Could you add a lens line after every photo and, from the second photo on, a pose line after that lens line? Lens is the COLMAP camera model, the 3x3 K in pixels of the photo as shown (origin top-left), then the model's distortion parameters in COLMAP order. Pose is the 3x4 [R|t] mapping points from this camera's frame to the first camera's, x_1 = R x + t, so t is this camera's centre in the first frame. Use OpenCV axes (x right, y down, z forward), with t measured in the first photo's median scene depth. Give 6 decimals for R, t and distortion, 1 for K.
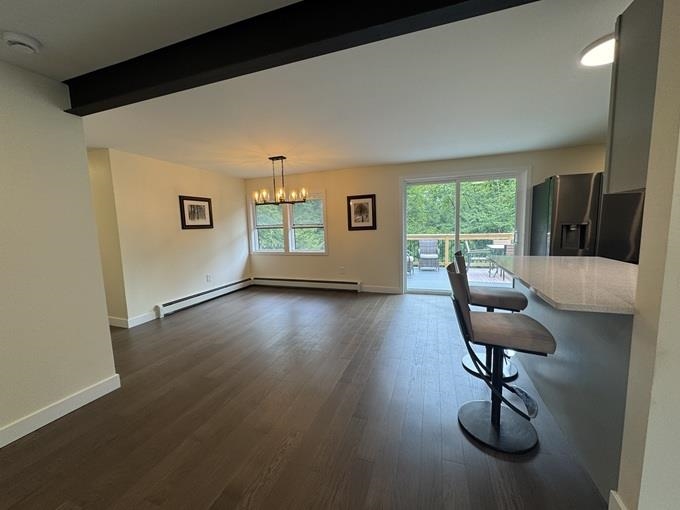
lens RADIAL K [[269.2, 0, 341.3], [0, 269.2, 255.1], [0, 0, 1]] dist [-0.003724, -0.000295]
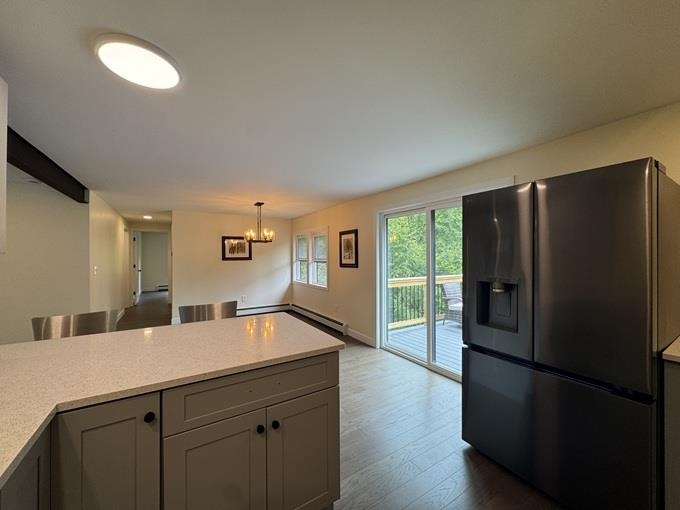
lens RADIAL K [[269.2, 0, 337.8], [0, 269.2, 256.1], [0, 0, 1]] dist [-0.003724, -0.000295]
pose [[0.771149, 0.026576, -0.636100, 0.633774], [-0.089328, 0.993761, -0.066774, -0.066571], [0.630357, 0.108315, 0.768712, 0.261304]]
